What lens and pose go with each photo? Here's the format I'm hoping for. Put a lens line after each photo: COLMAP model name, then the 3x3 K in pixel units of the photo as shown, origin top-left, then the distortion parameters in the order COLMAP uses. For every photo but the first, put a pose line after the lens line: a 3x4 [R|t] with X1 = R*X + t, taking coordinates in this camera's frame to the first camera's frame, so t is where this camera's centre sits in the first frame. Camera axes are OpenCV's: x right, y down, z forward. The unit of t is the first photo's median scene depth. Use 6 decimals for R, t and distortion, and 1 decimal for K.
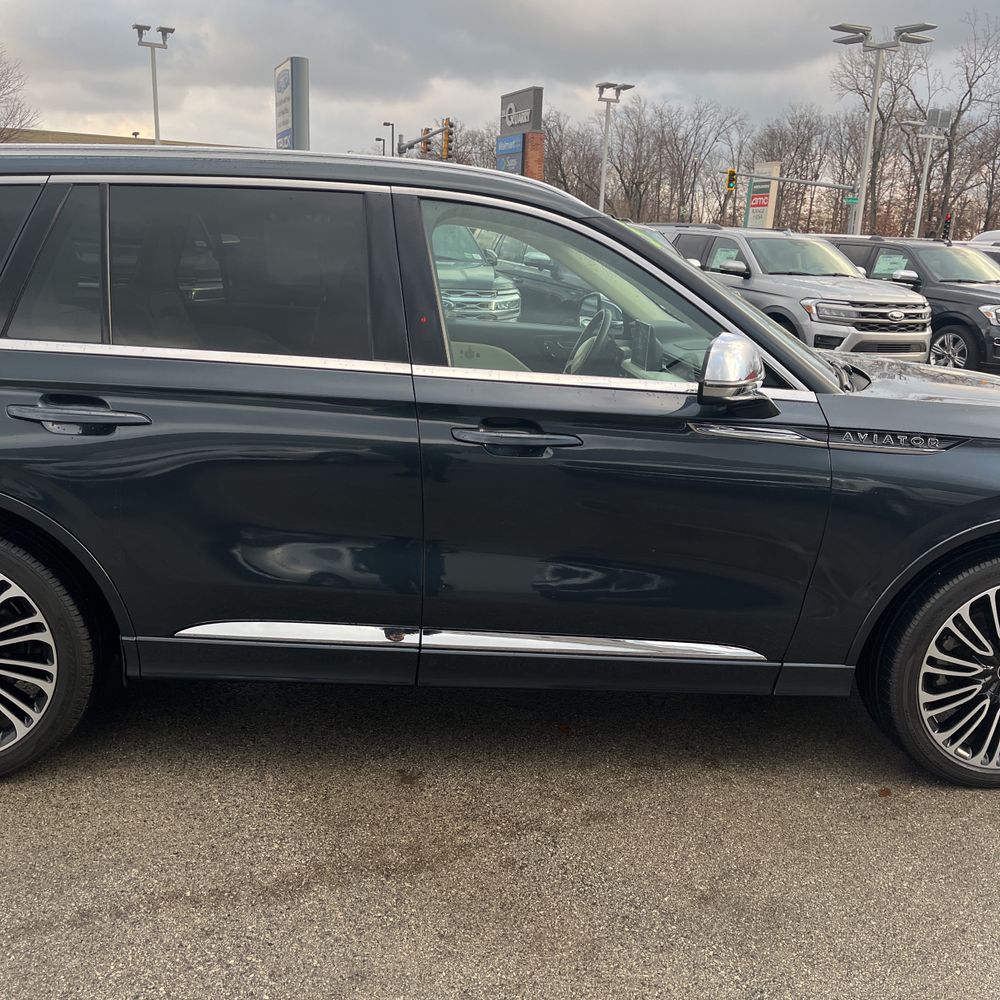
lens RADIAL K [[1010.0, 0, 514.4], [0, 1010.0, 527.8], [0, 0, 1]] dist [0.029724, 0.000000]
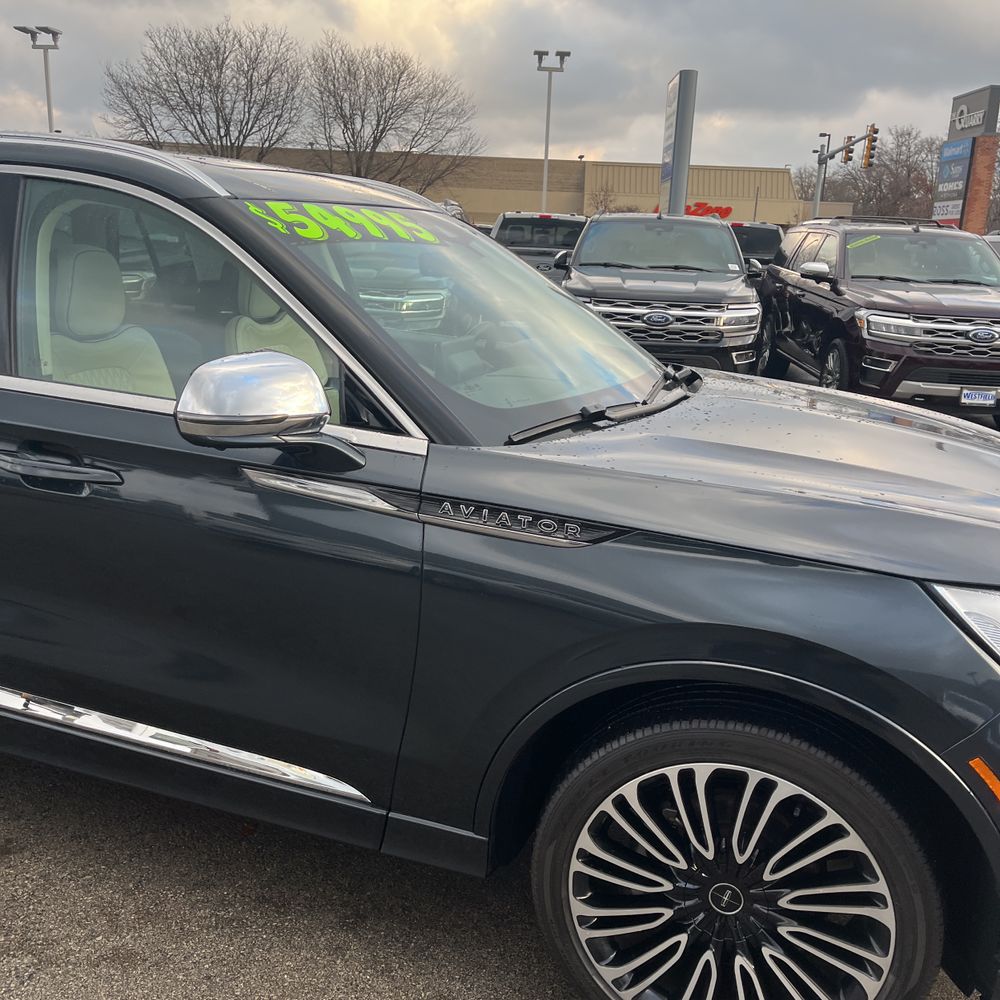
lens RADIAL K [[1010.0, 0, 514.8], [0, 1010.0, 523.2], [0, 0, 1]] dist [0.029724, 0.000000]
pose [[0.915078, 0.106004, -0.389095, 0.145706], [-0.113160, 0.993566, 0.004555, -0.020117], [0.387074, 0.039862, 0.921186, 0.087481]]
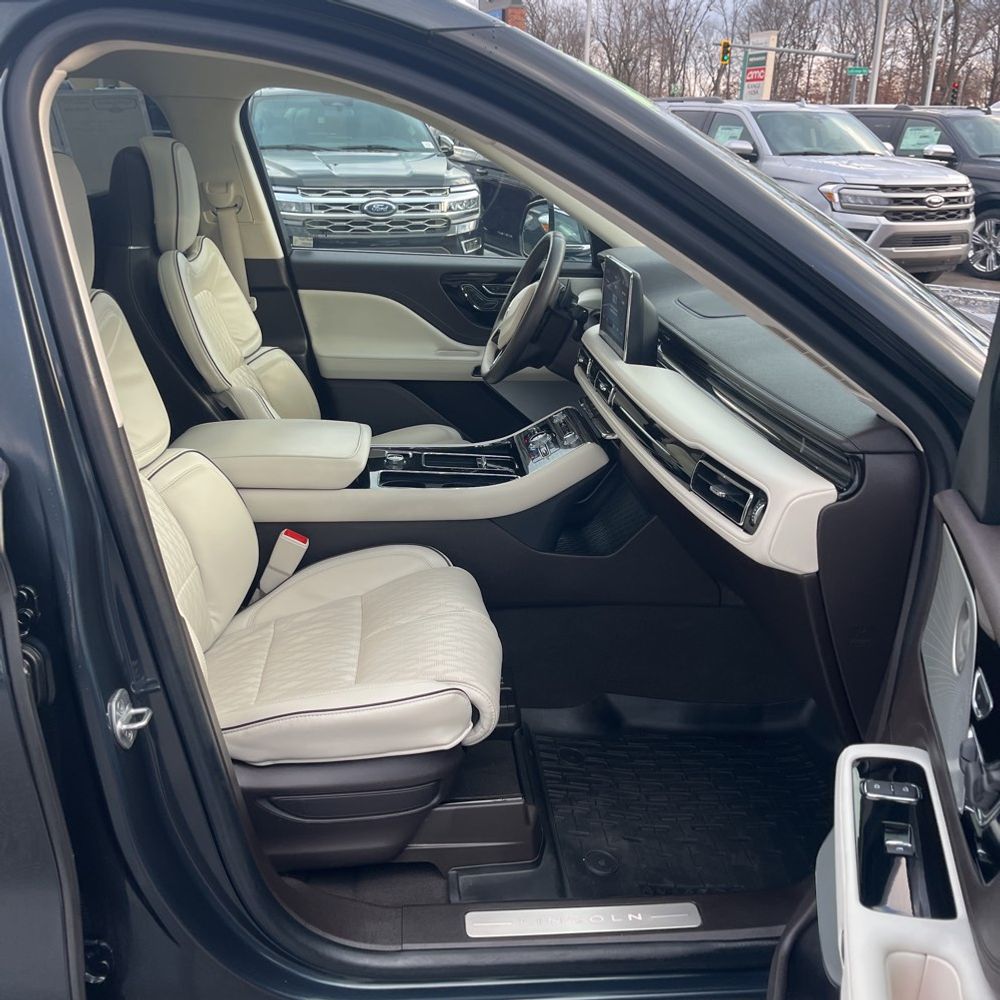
lens RADIAL K [[1010.0, 0, 490.8], [0, 1010.0, 507.5], [0, 0, 1]] dist [0.029724, 0.000000]
pose [[0.999501, -0.025518, -0.018618, 0.019899], [0.026961, 0.996278, 0.081879, -0.035906], [0.016460, -0.082340, 0.996468, 0.137570]]
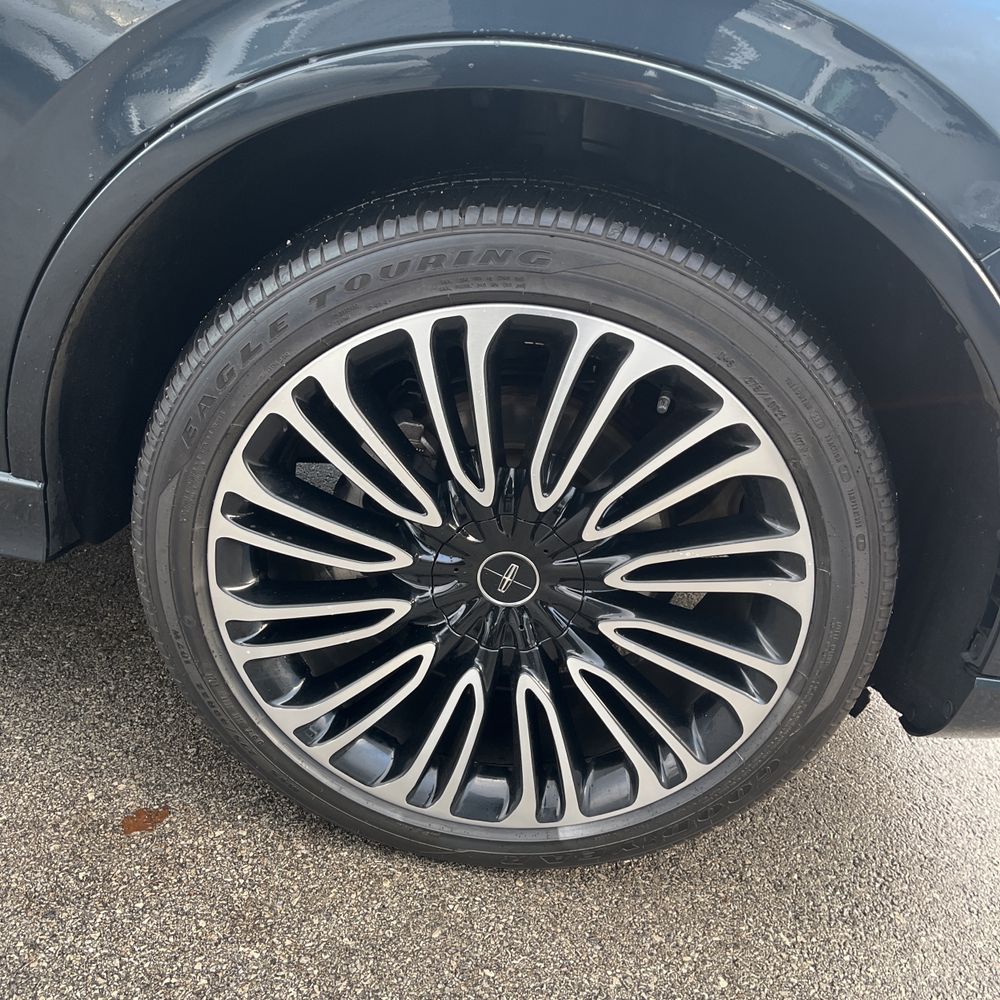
lens RADIAL K [[1010.0, 0, 505.5], [0, 1010.0, 499.1], [0, 0, 1]] dist [0.029724, 0.000000]
pose [[0.976434, 0.184182, -0.112492, 0.128558], [-0.159451, 0.966922, 0.199092, 0.011654], [0.145440, -0.176463, 0.973503, 0.166689]]
